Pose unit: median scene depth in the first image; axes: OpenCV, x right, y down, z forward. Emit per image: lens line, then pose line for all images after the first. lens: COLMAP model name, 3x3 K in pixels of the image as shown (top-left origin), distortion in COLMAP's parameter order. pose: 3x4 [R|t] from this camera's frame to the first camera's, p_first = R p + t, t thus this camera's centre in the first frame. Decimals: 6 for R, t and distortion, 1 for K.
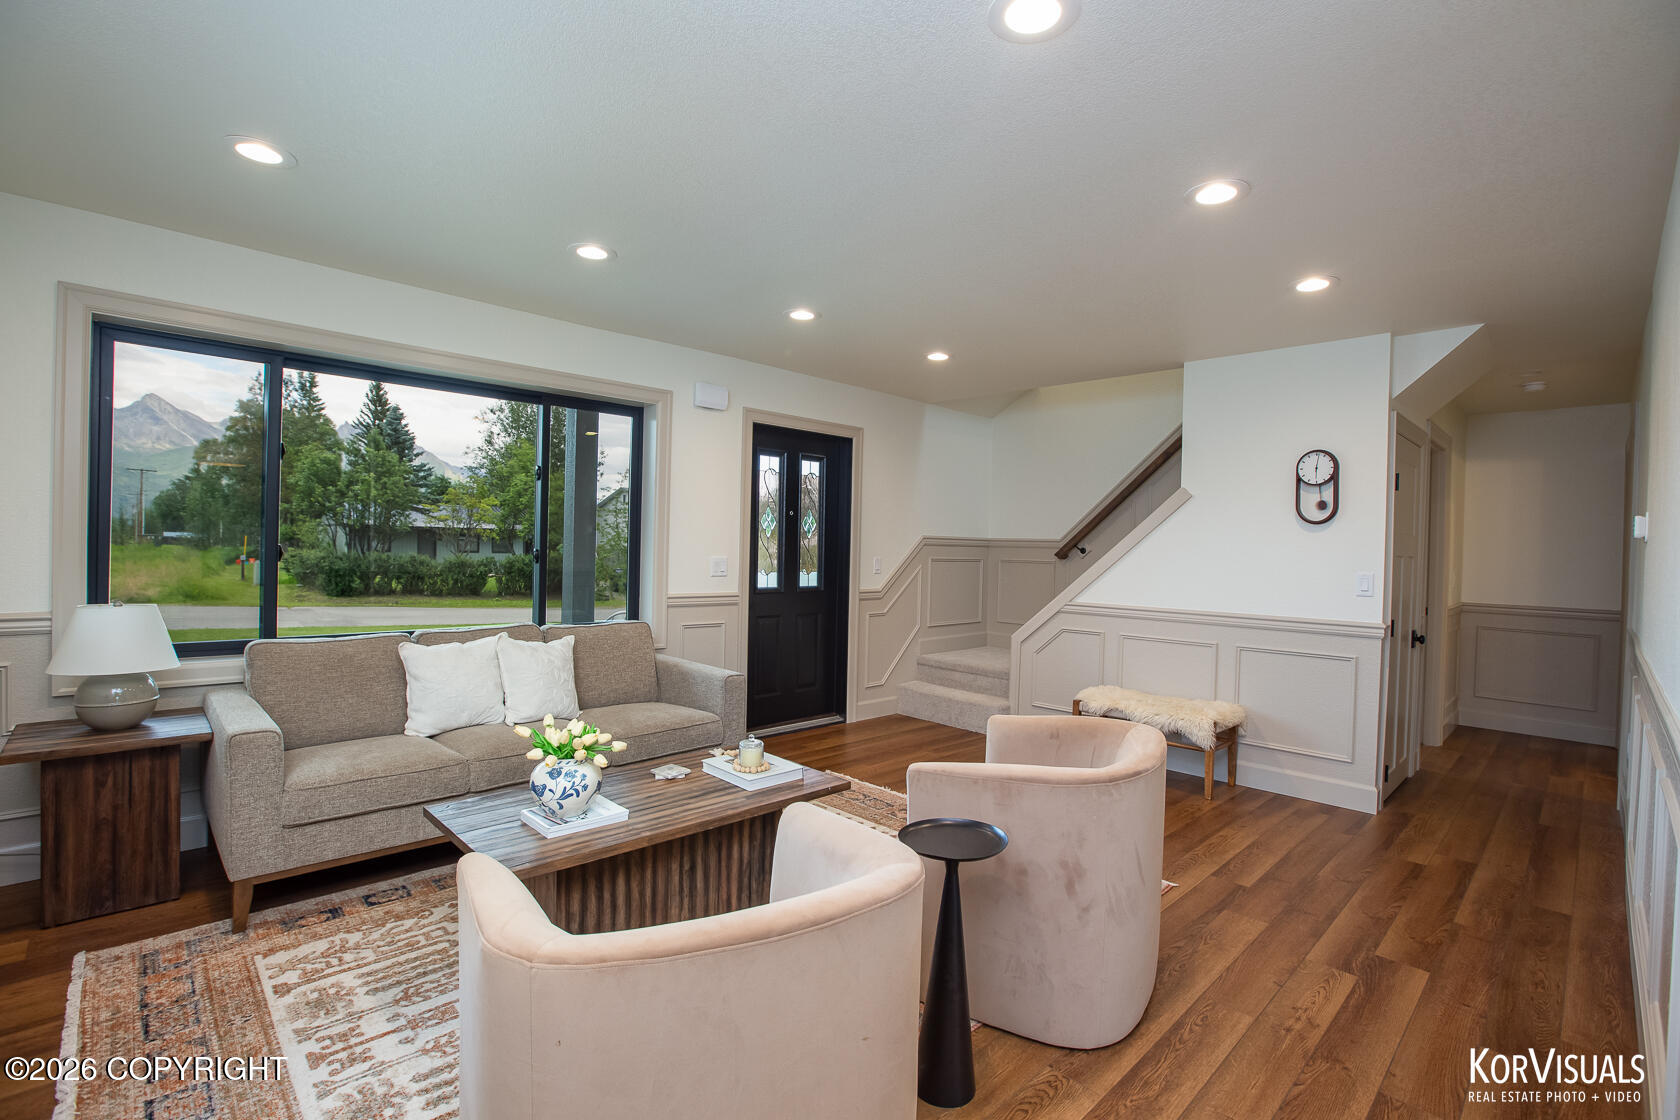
lens RADIAL K [[768.0, 0, 830.7], [0, 768.0, 559.9], [0, 0, 1]] dist [-0.036914, 0.010636]
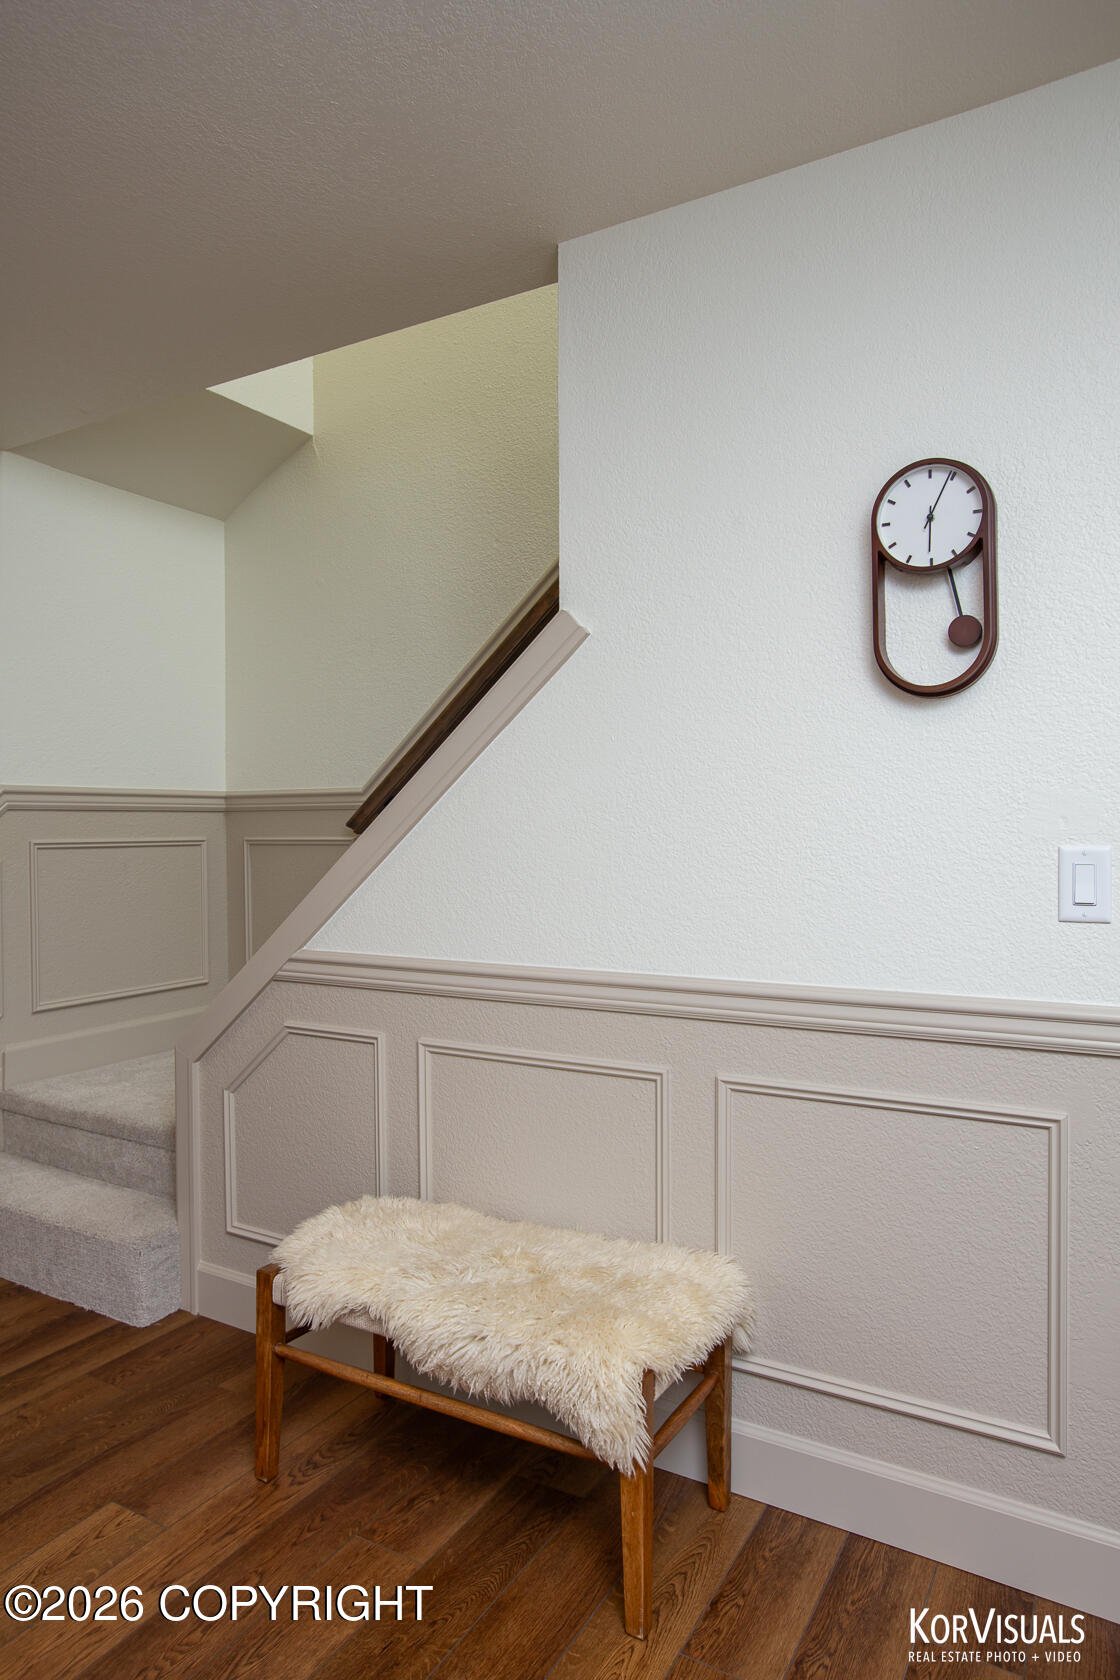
lens RADIAL K [[1056.6, 0, 551.6], [0, 1056.6, 835.1], [0, 0, 1]] dist [-0.025816, 0.000672]
pose [[0.960162, -0.025220, 0.278303, 0.365098], [0.027195, 0.999625, -0.003235, 0.007595], [-0.278117, 0.010675, 0.960488, 0.624493]]
